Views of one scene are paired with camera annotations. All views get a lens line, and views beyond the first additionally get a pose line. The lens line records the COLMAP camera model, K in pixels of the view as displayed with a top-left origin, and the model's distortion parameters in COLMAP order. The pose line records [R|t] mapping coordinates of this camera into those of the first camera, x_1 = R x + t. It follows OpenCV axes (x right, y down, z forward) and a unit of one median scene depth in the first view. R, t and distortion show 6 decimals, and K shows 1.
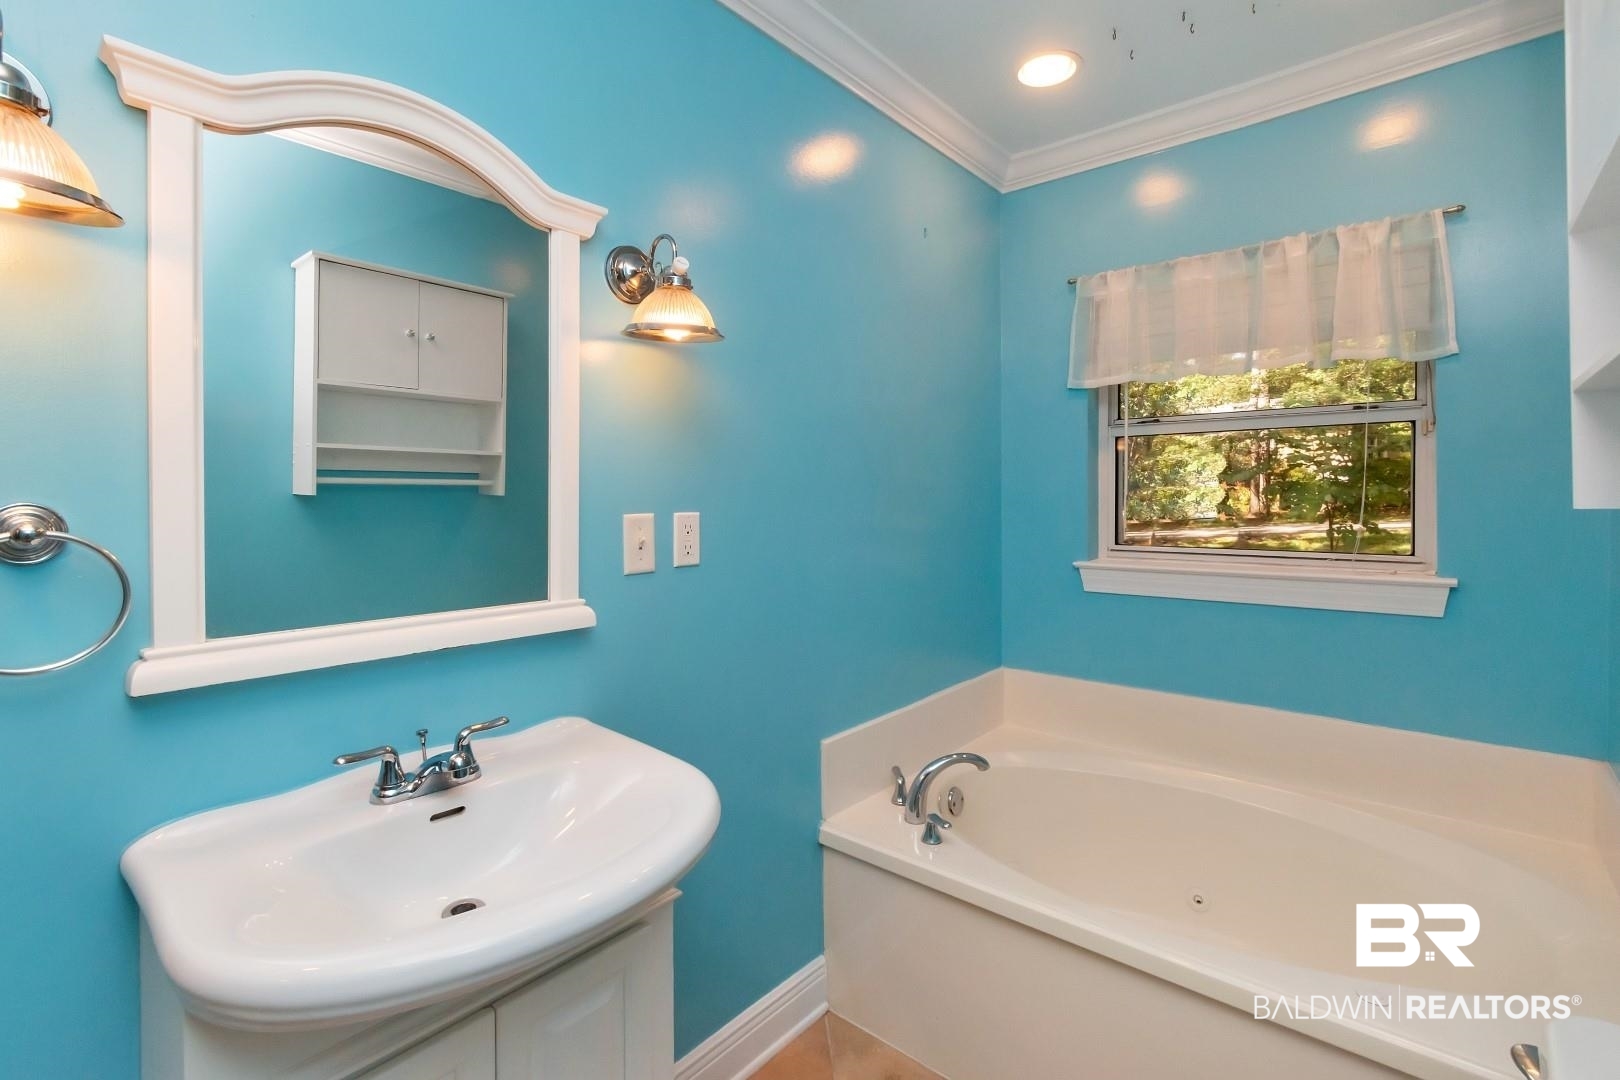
lens RADIAL K [[746.5, 0, 805.5], [0, 746.5, 504.5], [0, 0, 1]] dist [-0.000079, -0.000443]
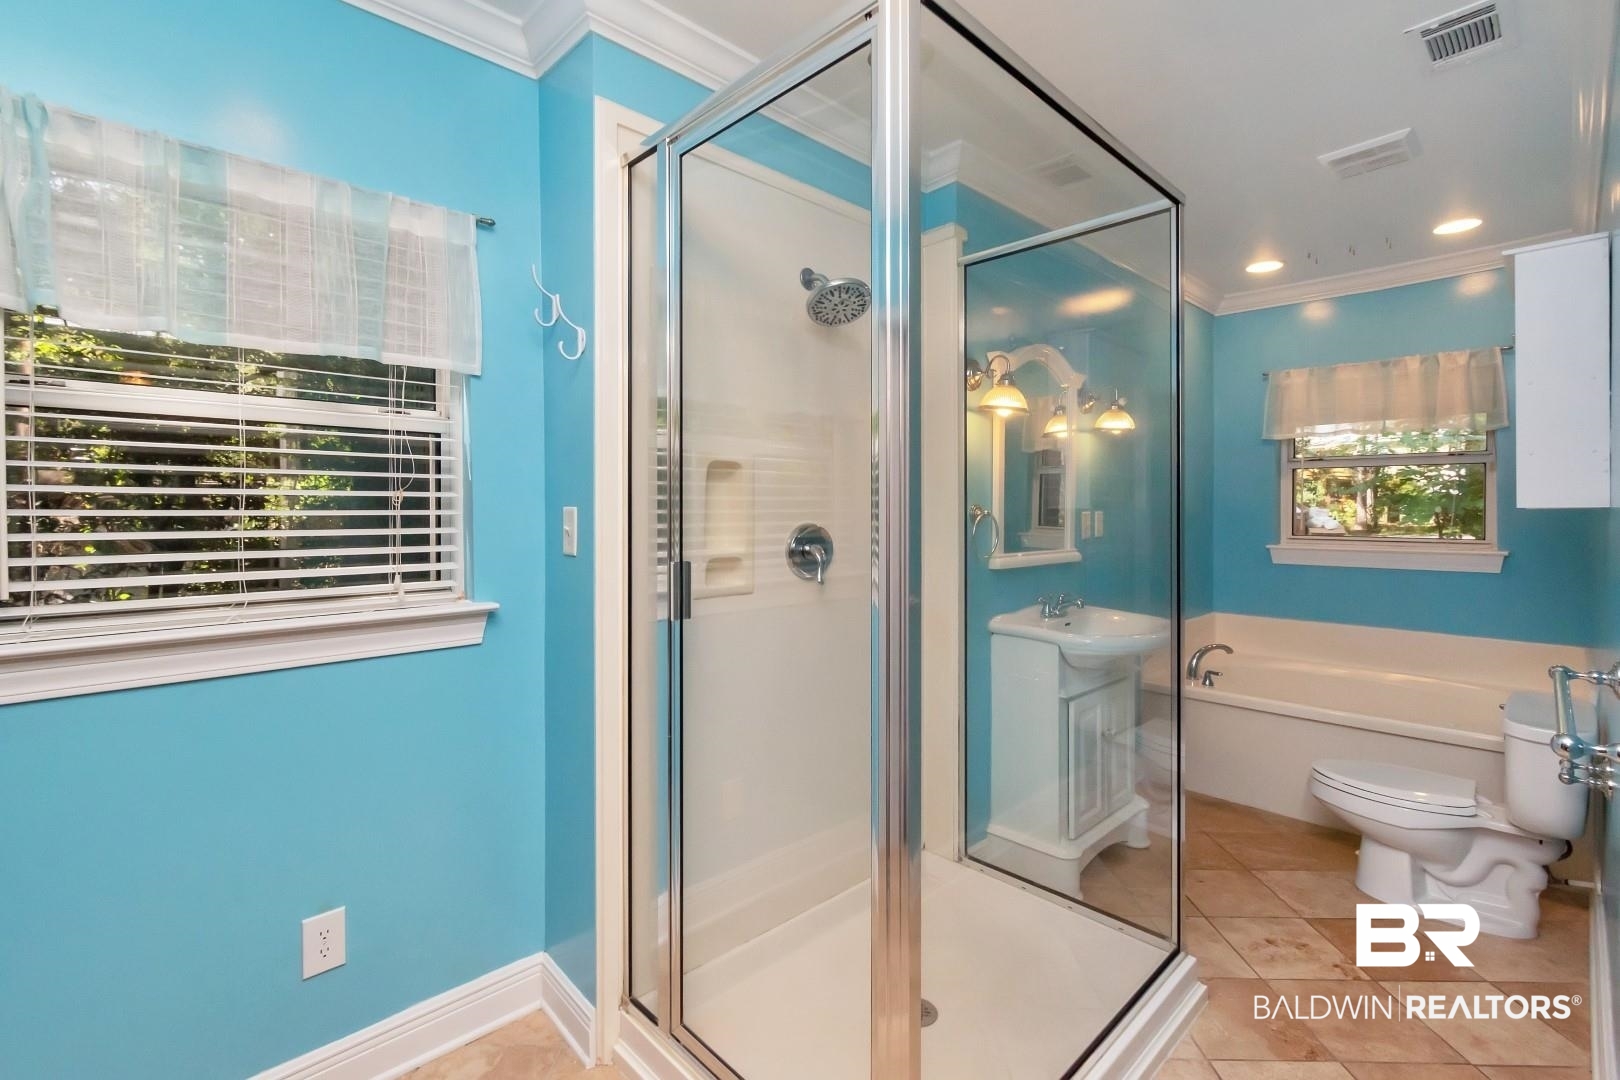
lens RADIAL K [[746.5, 0, 805.6], [0, 746.5, 523.2], [0, 0, 1]] dist [-0.000079, -0.000443]
pose [[0.995526, 0.003337, -0.094429, -0.581319], [-0.002553, 0.999961, 0.008431, 0.018959], [0.094453, -0.008152, 0.995496, -0.859856]]
